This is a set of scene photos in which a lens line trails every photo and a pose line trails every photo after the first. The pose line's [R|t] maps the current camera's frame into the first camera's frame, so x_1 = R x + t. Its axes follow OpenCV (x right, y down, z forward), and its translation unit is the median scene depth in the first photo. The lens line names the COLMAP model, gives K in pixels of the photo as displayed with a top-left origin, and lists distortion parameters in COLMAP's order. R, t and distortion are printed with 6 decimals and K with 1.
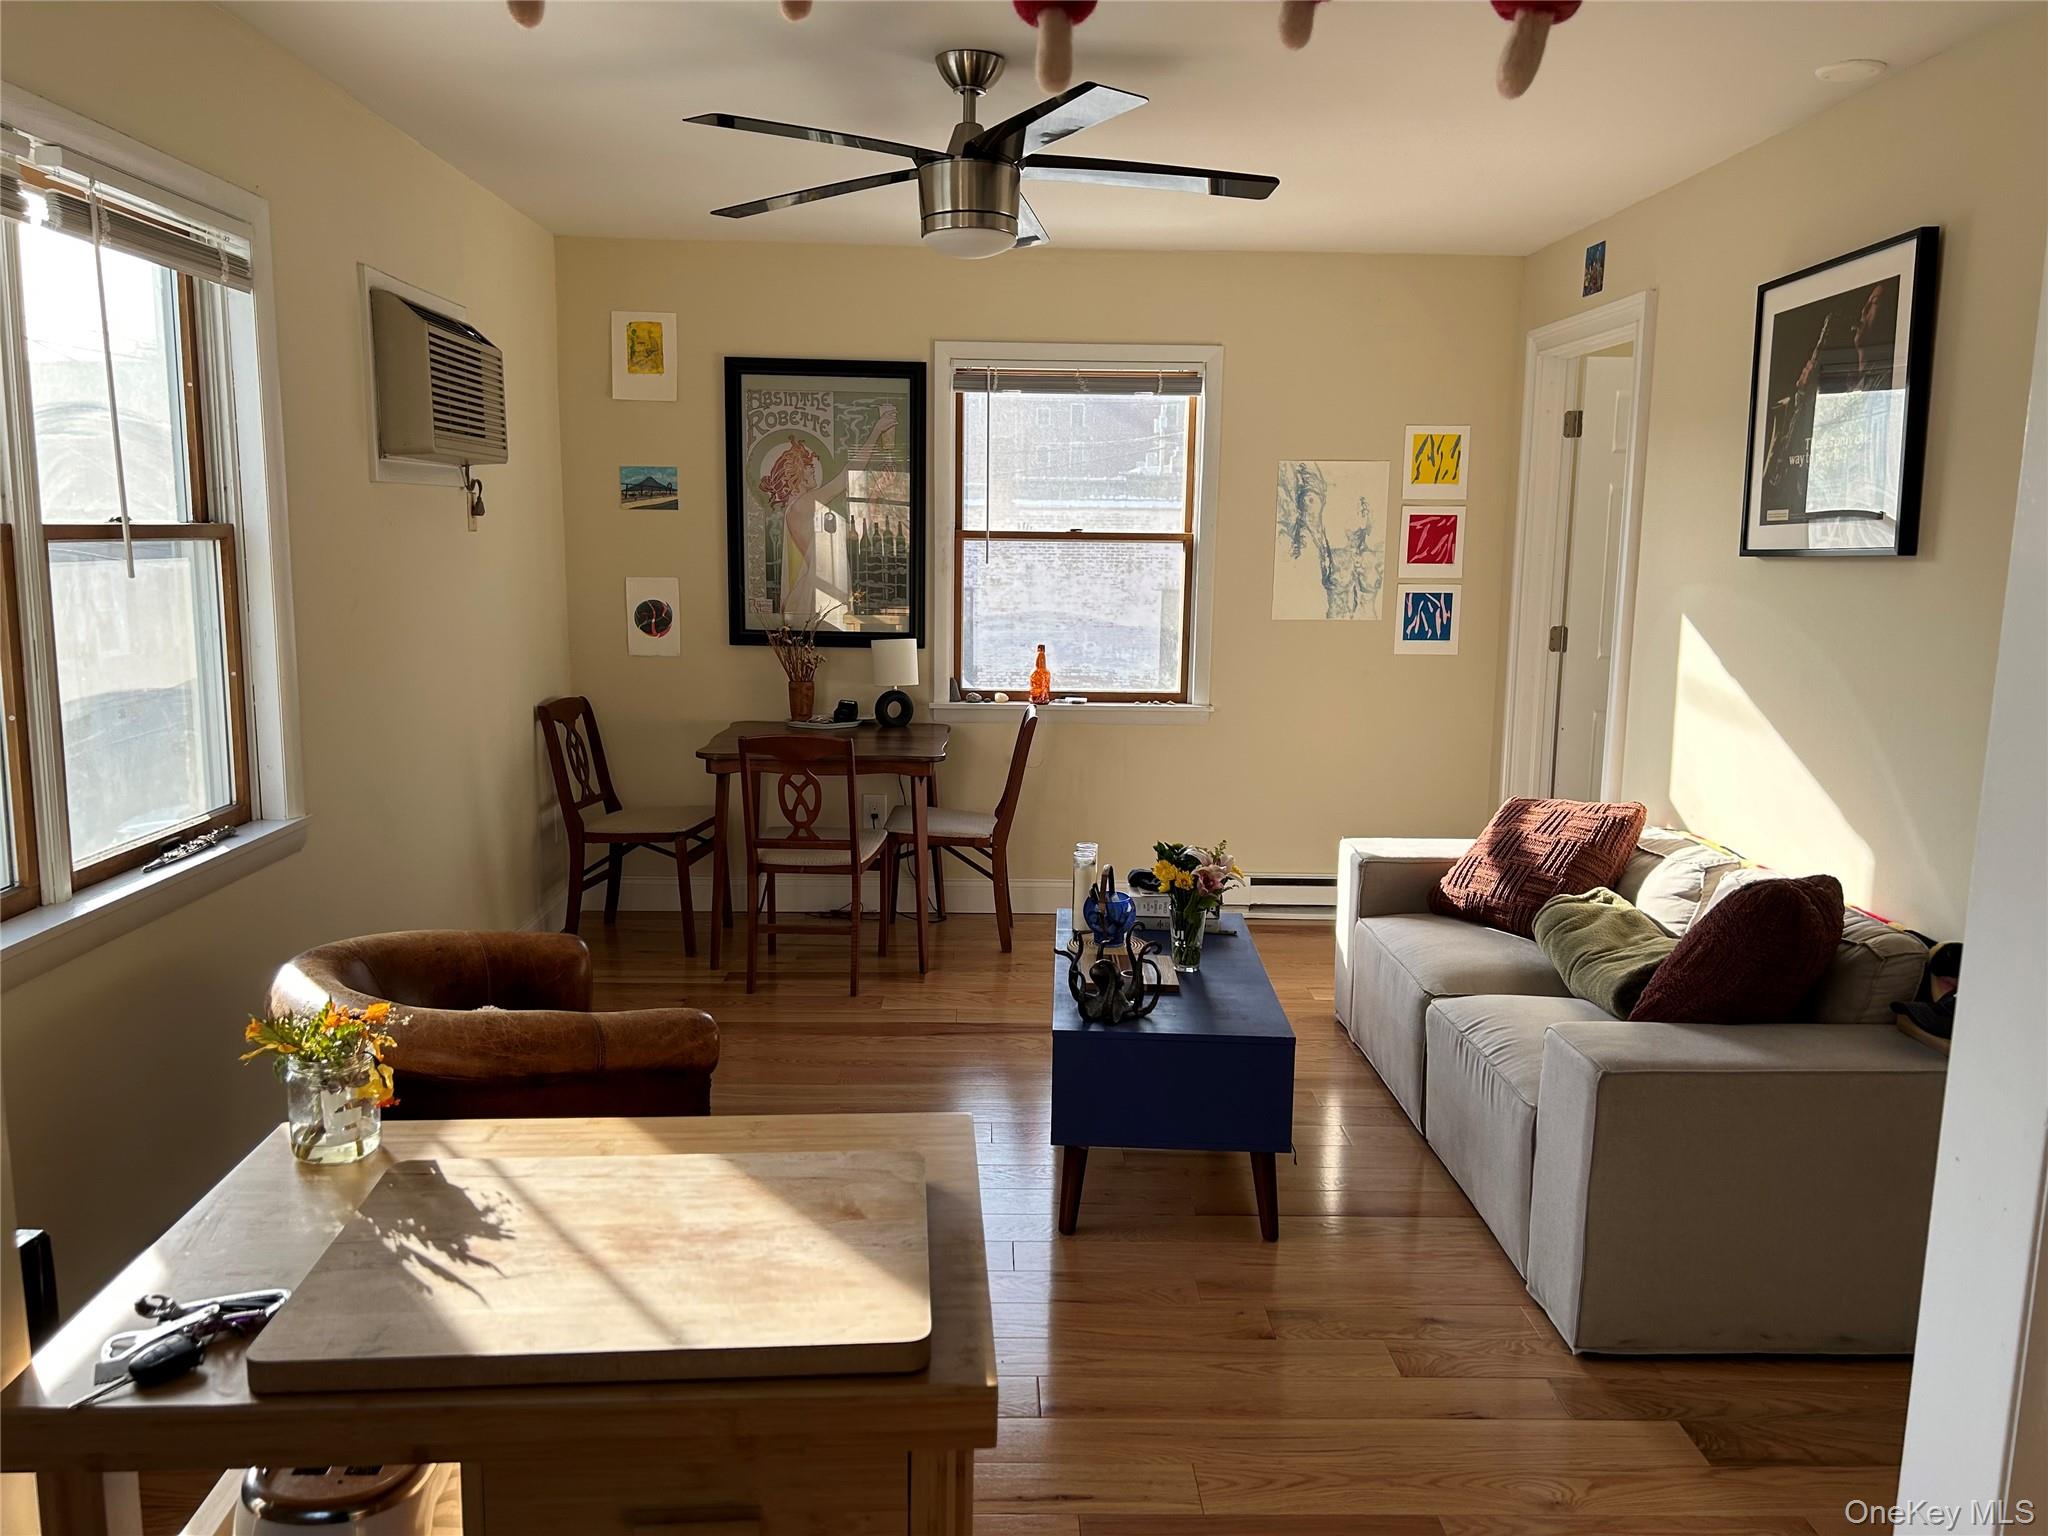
lens RADIAL K [[1546.6, 0, 1022.5], [0, 1546.6, 781.4], [0, 0, 1]] dist [0.064582, -0.028971]
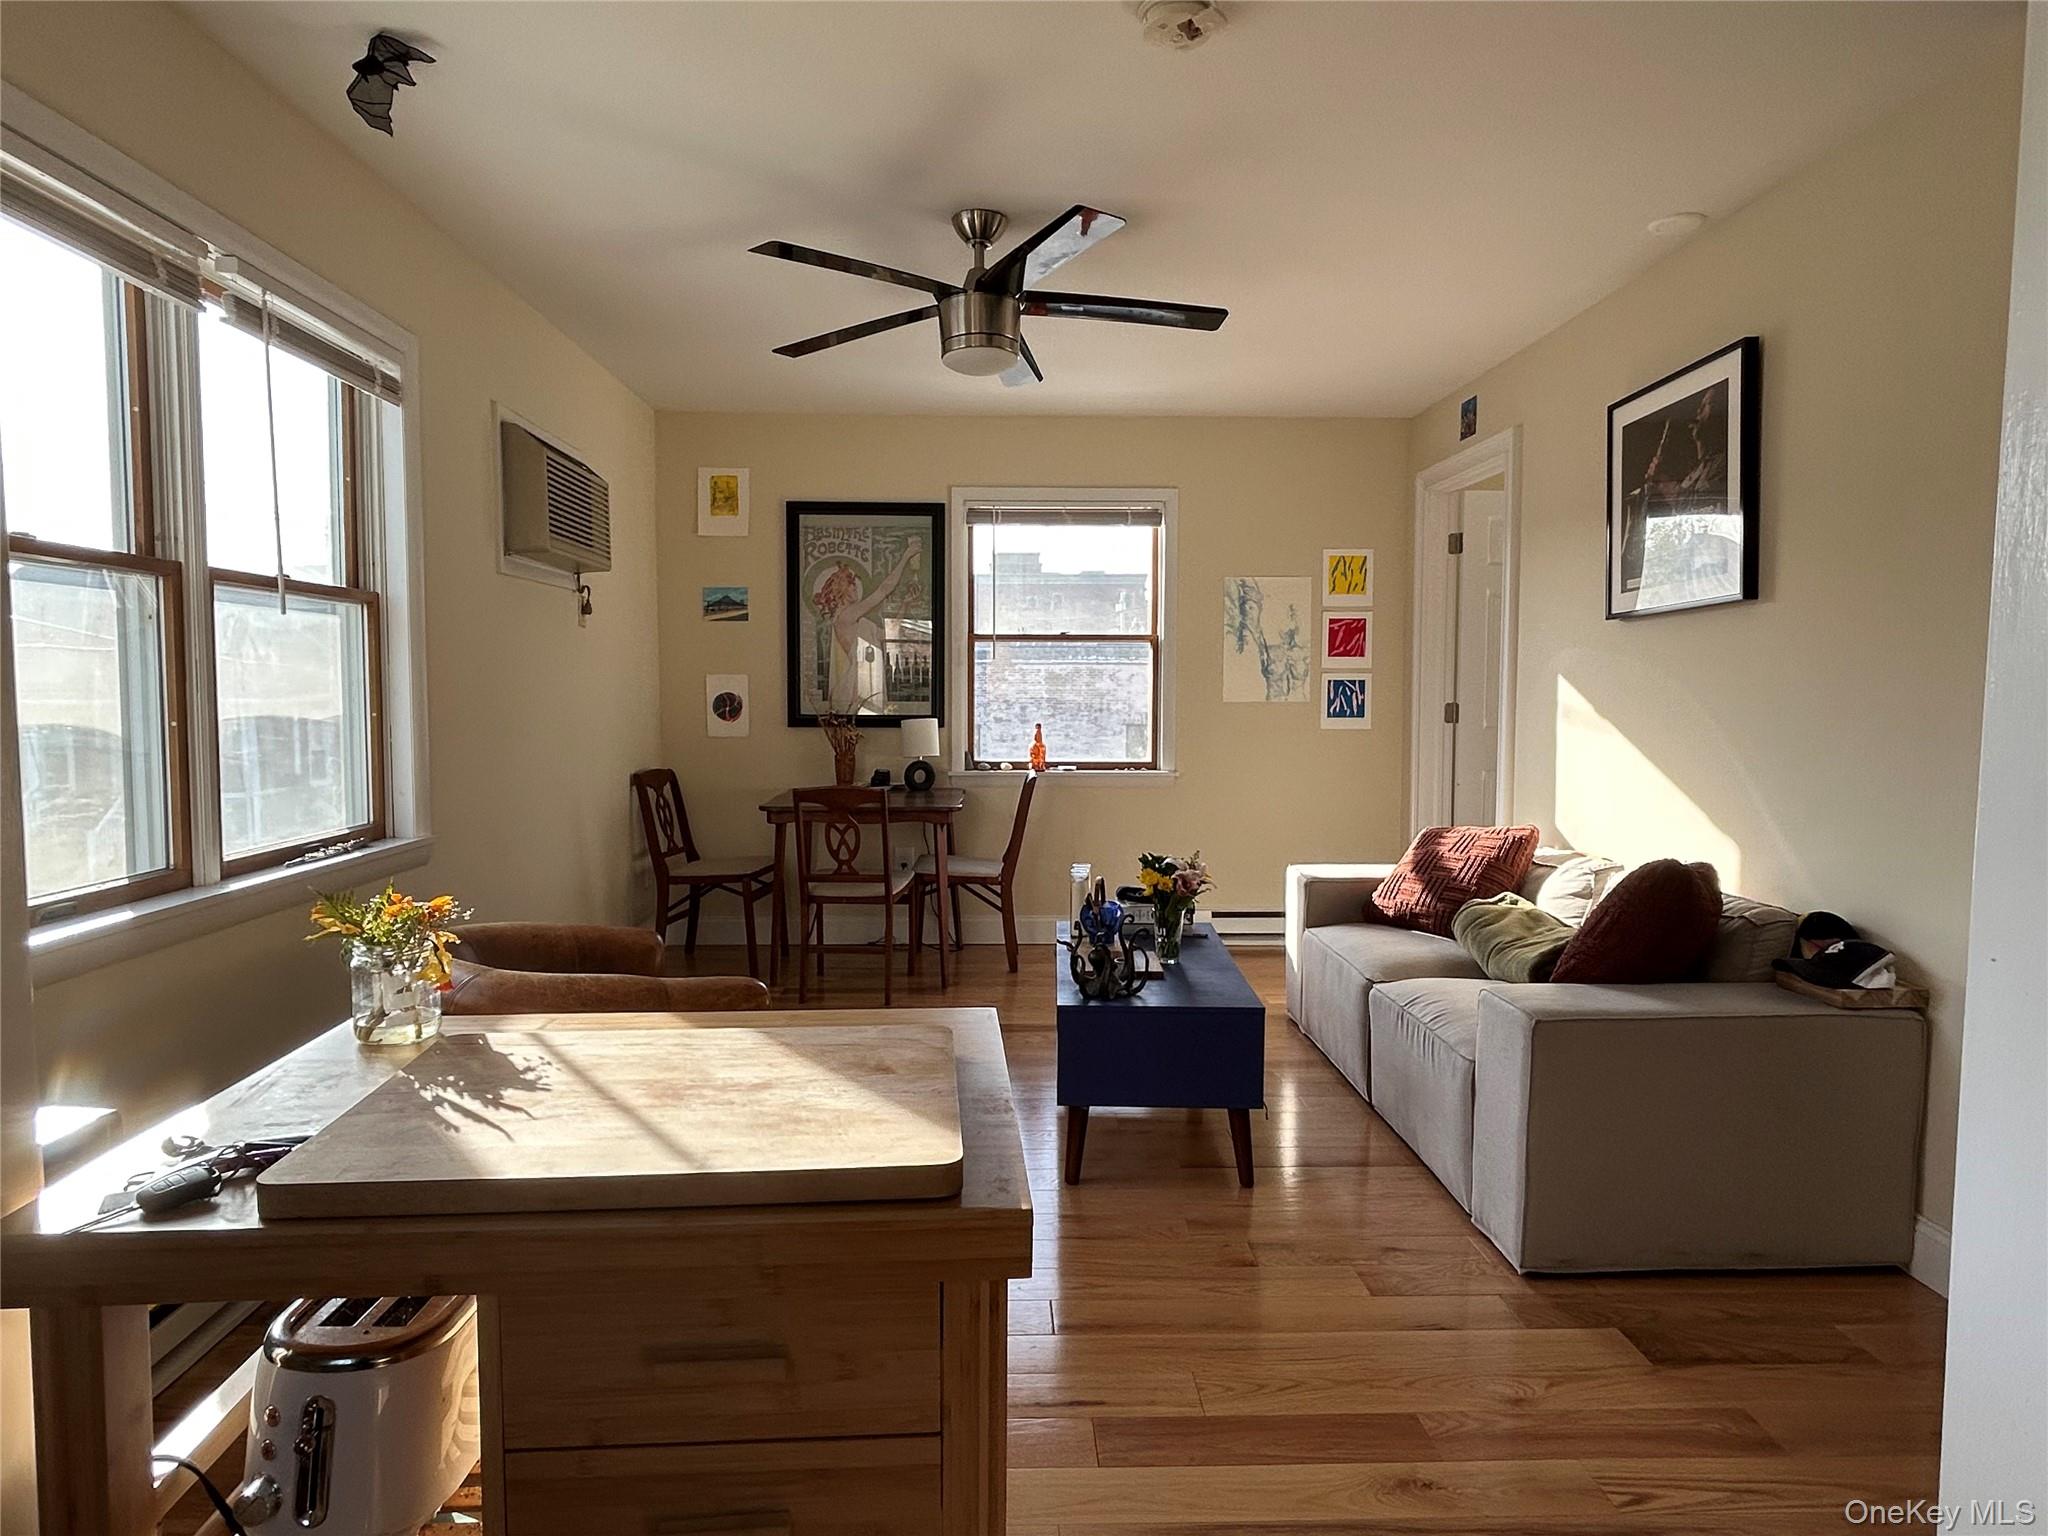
lens RADIAL K [[1193.0, 0, 1021.2], [0, 1193.0, 771.9], [0, 0, 1]] dist [0.014177, 0.001701]
pose [[0.999920, -0.012471, 0.002247, -0.007604], [0.012623, 0.995818, -0.090480, 0.066744], [-0.001109, 0.090501, 0.995896, 0.086338]]
